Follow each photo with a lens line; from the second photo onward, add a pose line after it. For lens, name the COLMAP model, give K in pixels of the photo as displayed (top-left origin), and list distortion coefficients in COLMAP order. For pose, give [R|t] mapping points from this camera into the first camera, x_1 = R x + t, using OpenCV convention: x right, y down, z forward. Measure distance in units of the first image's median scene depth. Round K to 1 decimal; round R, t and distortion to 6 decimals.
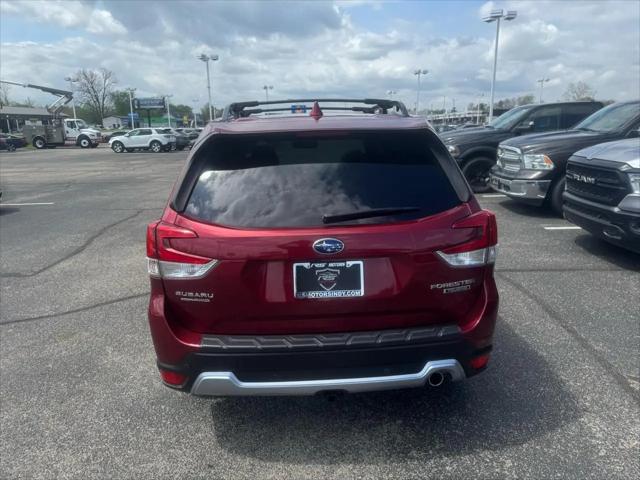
lens RADIAL K [[454.4, 0, 318.5], [0, 454.4, 245.2], [0, 0, 1]] dist [0.048288, -0.058654]
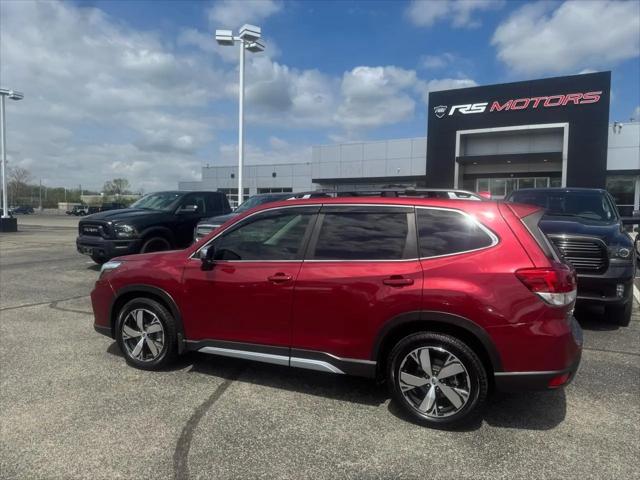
lens RADIAL K [[454.4, 0, 322.1], [0, 454.4, 235.8], [0, 0, 1]] dist [0.048288, -0.058654]
pose [[0.442625, -0.028804, 0.896244, -1.111374], [0.205068, 0.976248, -0.069901, -0.112891], [-0.872943, 0.214731, 0.438019, 0.550698]]
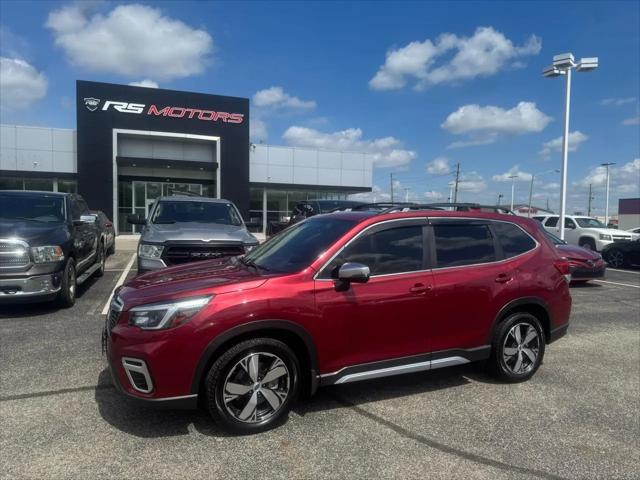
lens RADIAL K [[454.4, 0, 321.9], [0, 454.4, 243.1], [0, 0, 1]] dist [0.048288, -0.058654]
pose [[-0.393272, -0.040265, 0.918540, -1.128529], [0.219312, 0.966095, 0.136247, -0.404754], [-0.892883, 0.255029, -0.371107, 1.655150]]
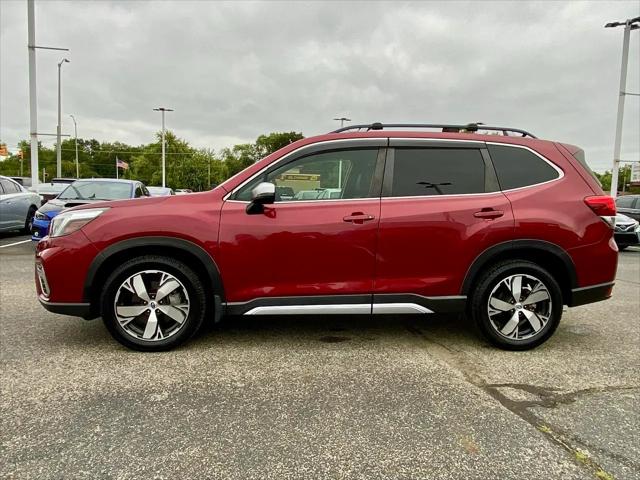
lens RADIAL K [[465.9, 0, 320.2], [0, 465.9, 236.0], [0, 0, 1]] dist [0.064162, -0.045792]
pose [[-0.048413, -0.070914, 0.996307, -1.166633], [0.230510, 0.969757, 0.080226, -0.167179], [-0.971865, 0.233542, -0.030603, 1.200205]]
